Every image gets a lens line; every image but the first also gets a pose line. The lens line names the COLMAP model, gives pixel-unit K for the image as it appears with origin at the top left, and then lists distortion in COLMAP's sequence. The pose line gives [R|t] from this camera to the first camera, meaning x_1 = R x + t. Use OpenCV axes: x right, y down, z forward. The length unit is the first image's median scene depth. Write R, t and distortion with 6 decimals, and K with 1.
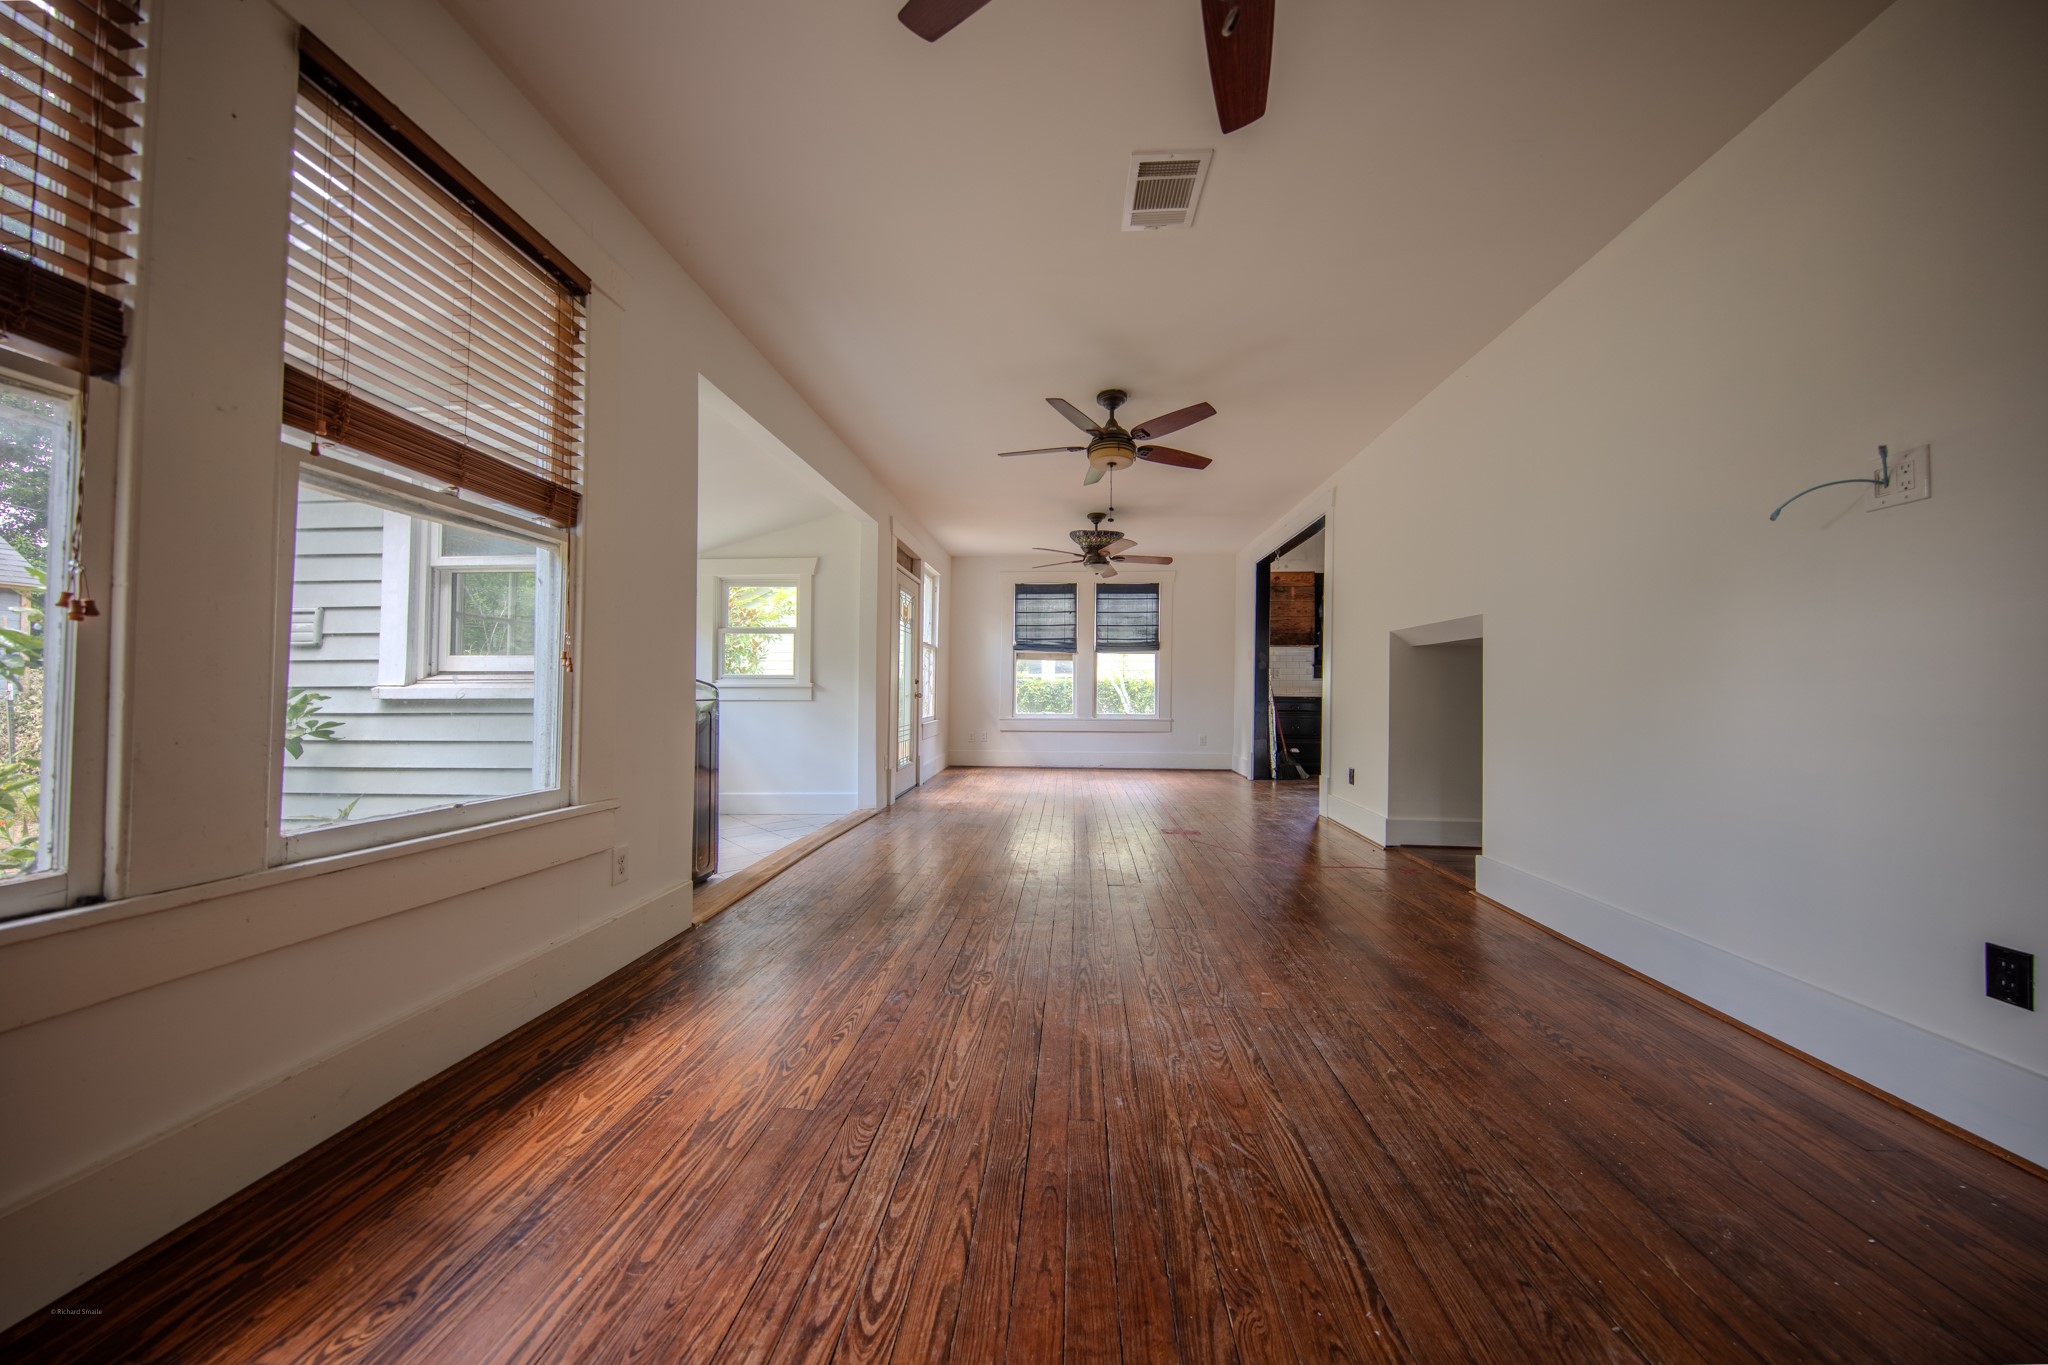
lens RADIAL K [[650.5, 0, 1032.2], [0, 650.5, 684.4], [0, 0, 1]] dist [0.000289, -0.000187]
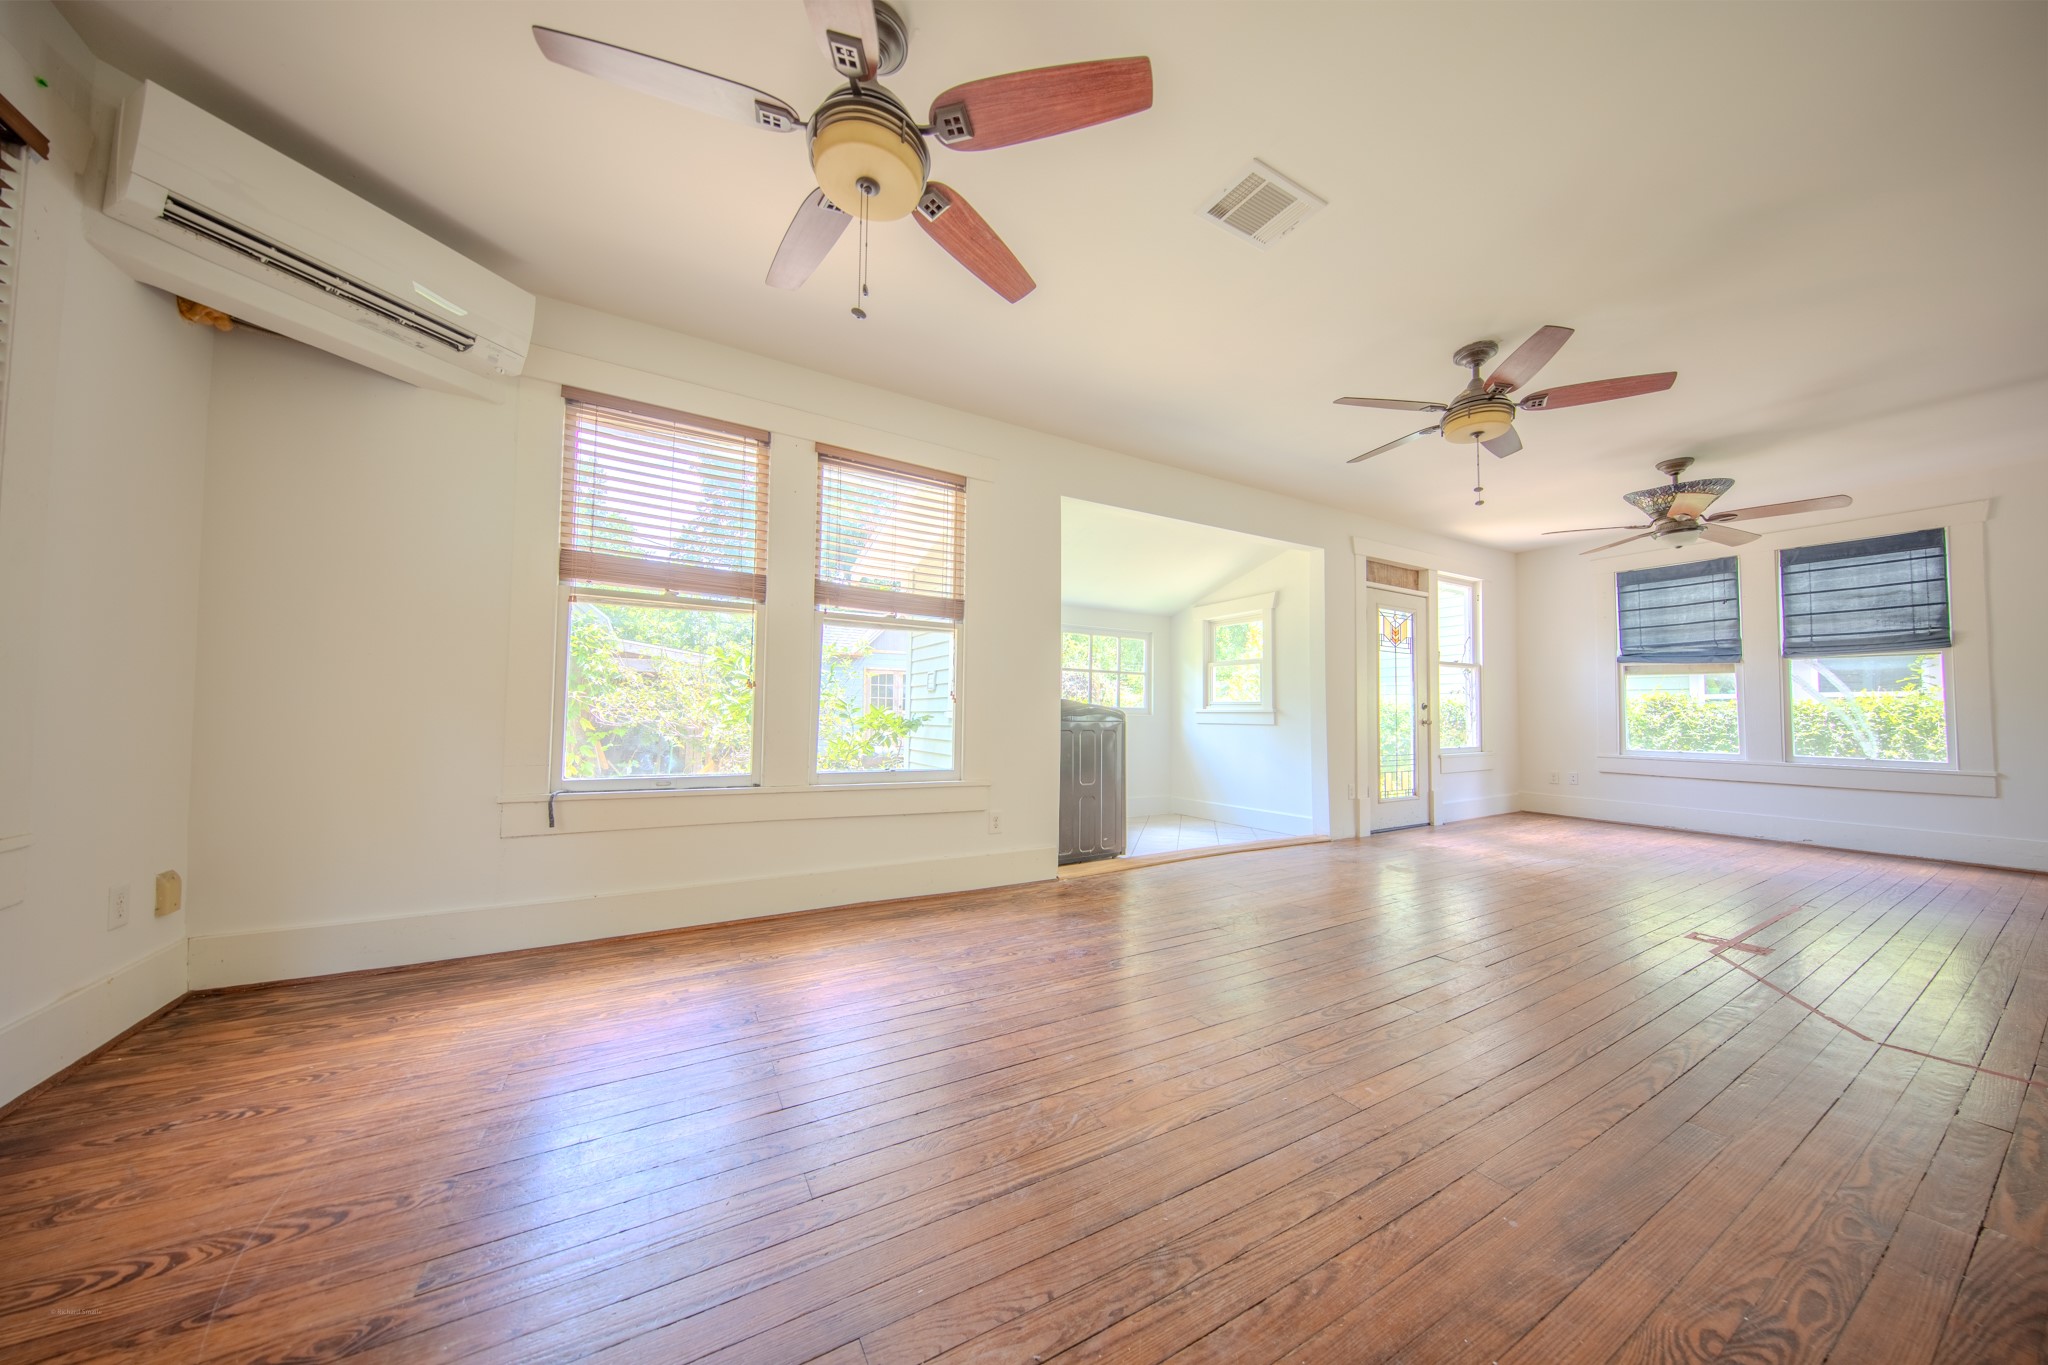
lens RADIAL K [[650.5, 0, 1034.3], [0, 650.5, 687.7], [0, 0, 1]] dist [0.000289, -0.000187]
pose [[0.561855, -0.028094, -0.826758, 0.275122], [0.000188, 0.999427, -0.033833, -0.000185], [0.827236, 0.018854, 0.561539, 0.063599]]
